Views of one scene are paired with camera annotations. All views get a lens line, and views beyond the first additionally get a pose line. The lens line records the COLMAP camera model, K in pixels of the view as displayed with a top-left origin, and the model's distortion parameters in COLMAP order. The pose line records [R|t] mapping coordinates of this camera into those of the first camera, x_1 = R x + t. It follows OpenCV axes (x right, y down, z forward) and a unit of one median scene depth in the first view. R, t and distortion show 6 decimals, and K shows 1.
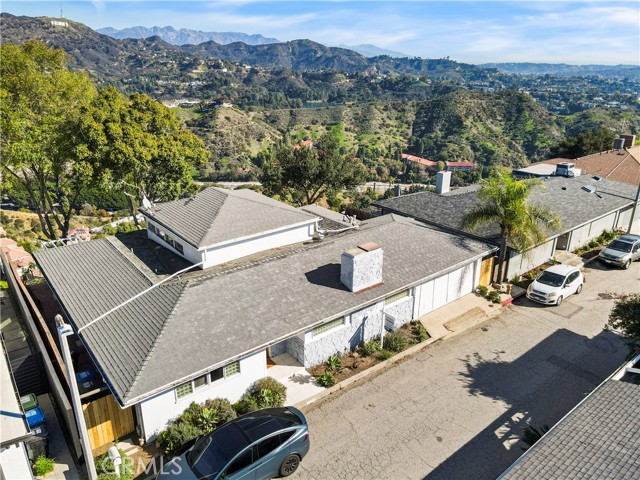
lens RADIAL K [[469.1, 0, 325.1], [0, 469.1, 240.1], [0, 0, 1]] dist [0.005675, 0.010155]
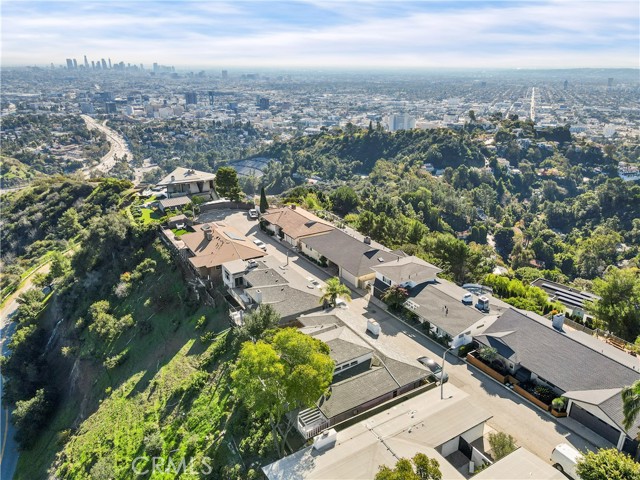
lens RADIAL K [[469.1, 0, 325.1], [0, 469.1, 240.1], [0, 0, 1]] dist [0.005675, 0.010155]
pose [[0.131674, -0.359691, 0.923734, -2.040209], [0.350412, 0.888575, 0.296051, -1.154626], [-0.927294, 0.284706, 0.243042, 0.290615]]
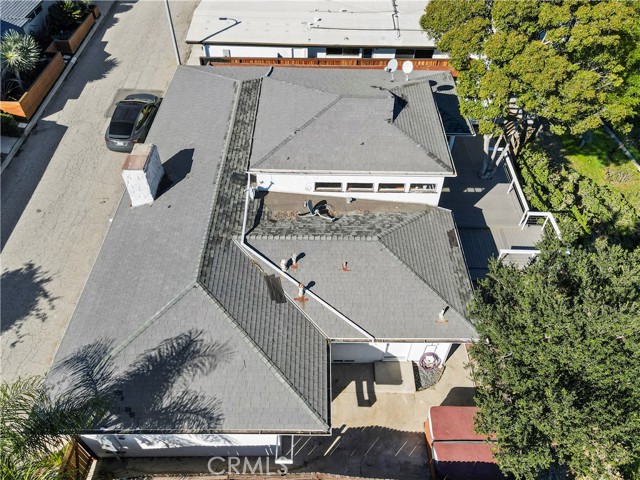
lens RADIAL K [[476.7, 0, 323.2], [0, 476.7, 241.5], [0, 0, 1]] dist [0.007683, 0.008441]
pose [[-0.624508, 0.553277, -0.551249, 0.327683], [-0.301314, 0.480489, 0.823614, -0.543975], [0.720555, 0.680452, -0.133359, 1.114526]]
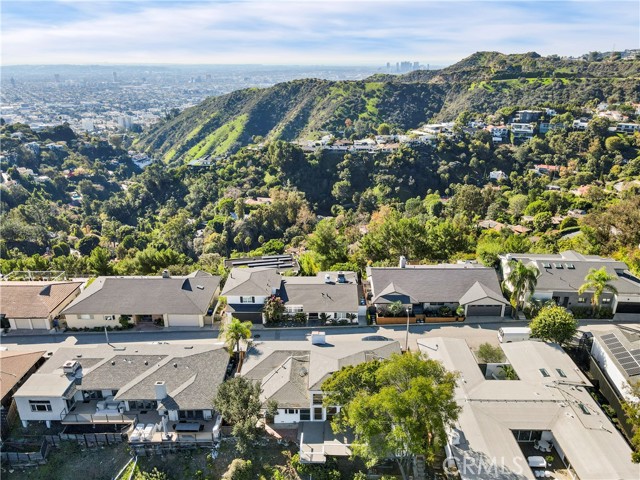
lens RADIAL K [[469.1, 0, 325.1], [0, 469.1, 240.1], [0, 0, 1]] dist [0.005675, 0.010155]
pose [[-0.782619, -0.231741, 0.577758, -1.174845], [0.215890, 0.769477, 0.601080, -1.699892], [-0.583866, 0.595149, -0.552176, 1.743624]]
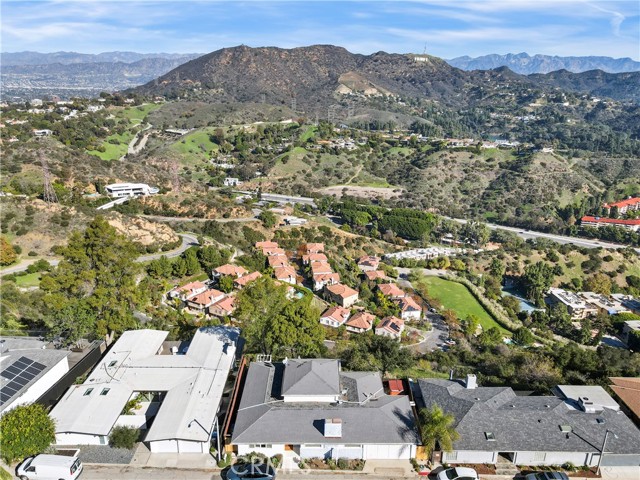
lens RADIAL K [[467.9, 0, 324.4], [0, 467.9, 240.3], [0, 0, 1]] dist [0.012916, 0.008672]
pose [[0.784099, 0.203947, -0.586169, 0.980081], [-0.231022, 0.972506, 0.029336, -0.730240], [0.576036, 0.112415, 0.809658, -0.842603]]
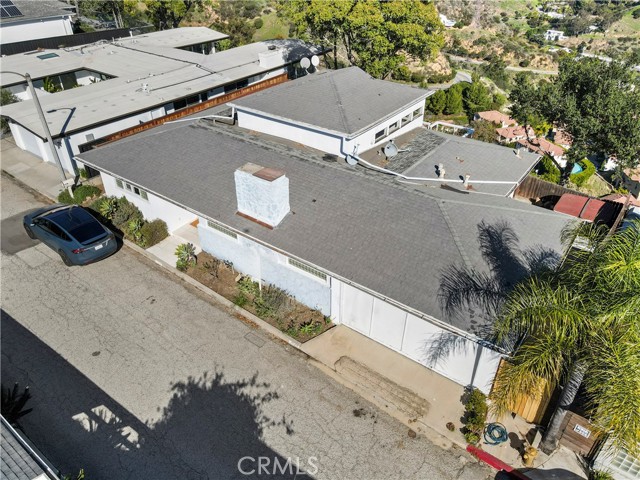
lens RADIAL K [[469.1, 0, 325.1], [0, 469.1, 240.1], [0, 0, 1]] dist [0.005675, 0.010155]
pose [[0.250703, 0.537568, -0.805089, 0.609356], [-0.345454, 0.826573, 0.444340, -0.206600], [0.904328, 0.166724, 0.392929, 0.621824]]
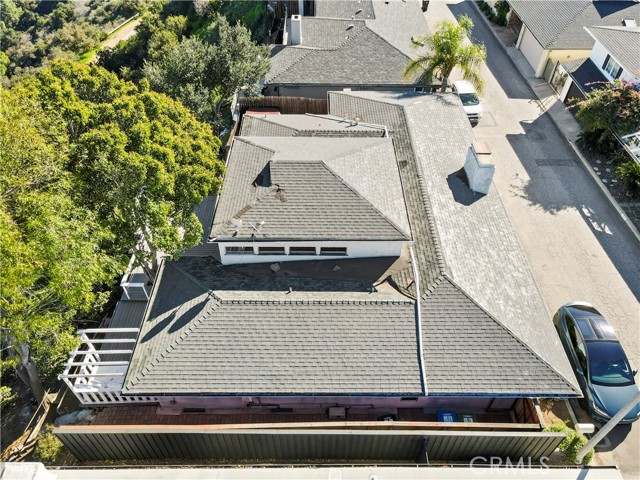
lens RADIAL K [[476.7, 0, 323.2], [0, 476.7, 241.5], [0, 0, 1]] dist [0.007683, 0.008441]
pose [[0.625568, -0.552649, 0.550676, -0.644249], [0.267093, 0.814896, 0.514399, -0.357021], [-0.733026, -0.174709, 0.657381, 0.403375]]
